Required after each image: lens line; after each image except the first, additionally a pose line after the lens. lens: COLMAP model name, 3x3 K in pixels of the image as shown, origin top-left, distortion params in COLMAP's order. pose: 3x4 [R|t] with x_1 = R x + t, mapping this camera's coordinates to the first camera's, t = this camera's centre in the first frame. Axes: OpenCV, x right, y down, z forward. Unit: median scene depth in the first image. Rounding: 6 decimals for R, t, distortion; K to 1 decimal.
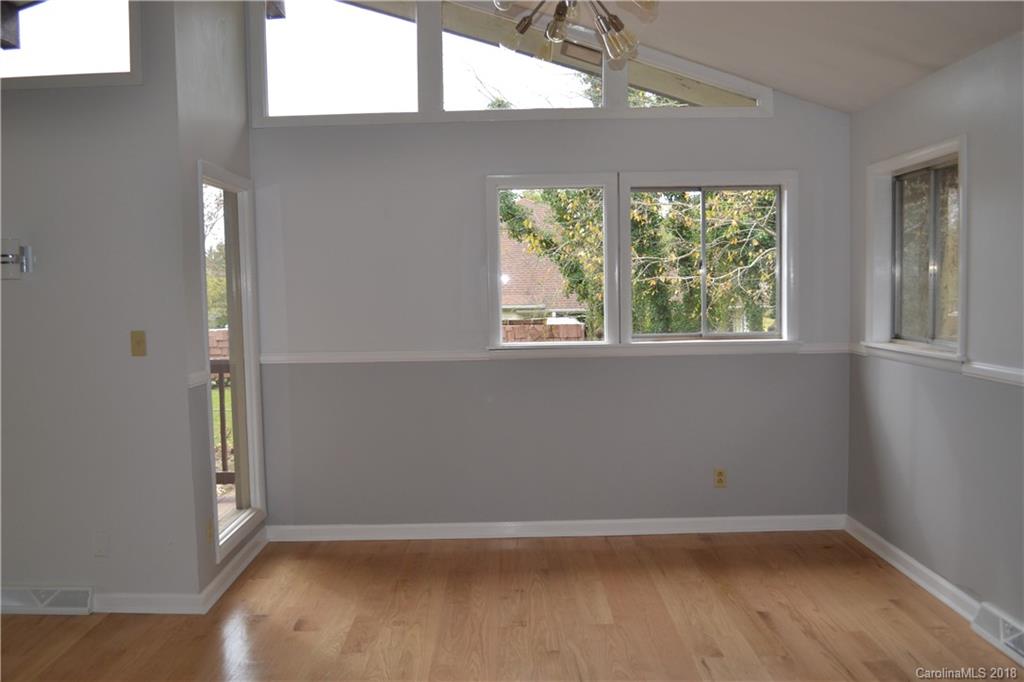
lens RADIAL K [[865.3, 0, 512.0], [0, 865.3, 341.0], [0, 0, 1]] dist [-0.001970, -0.125234]
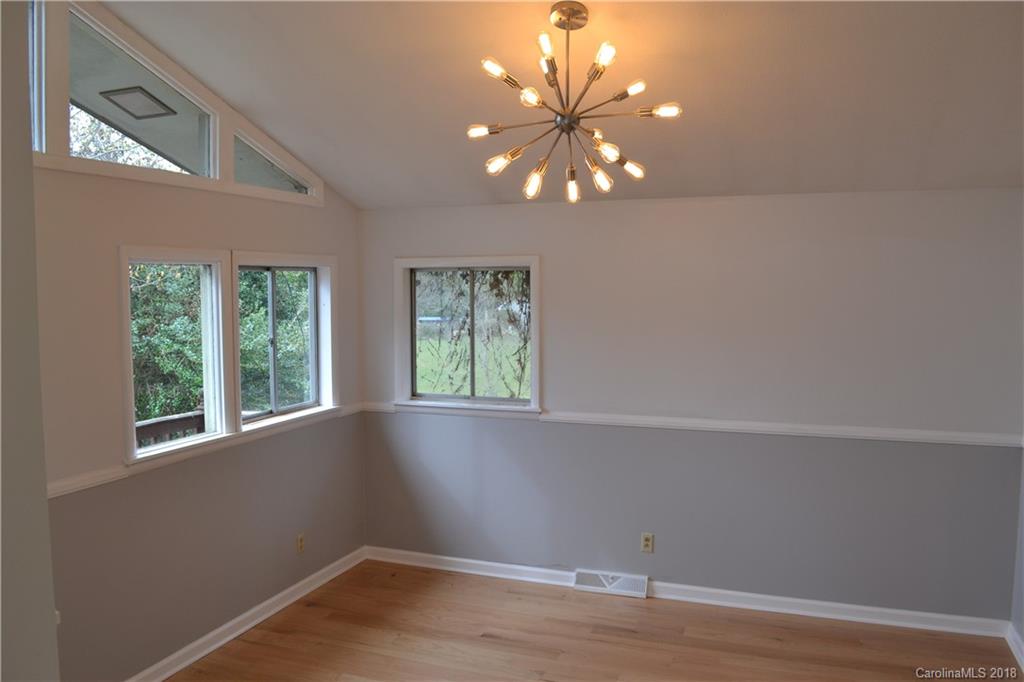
lens RADIAL K [[775.9, 0, 512.0], [0, 775.9, 341.0], [0, 0, 1]] dist [-0.122510, -0.001337]
pose [[0.369696, -0.045099, 0.928058, -0.557164], [0.058698, 0.997960, 0.025113, -0.104697], [-0.927297, 0.045191, 0.371589, 0.440043]]
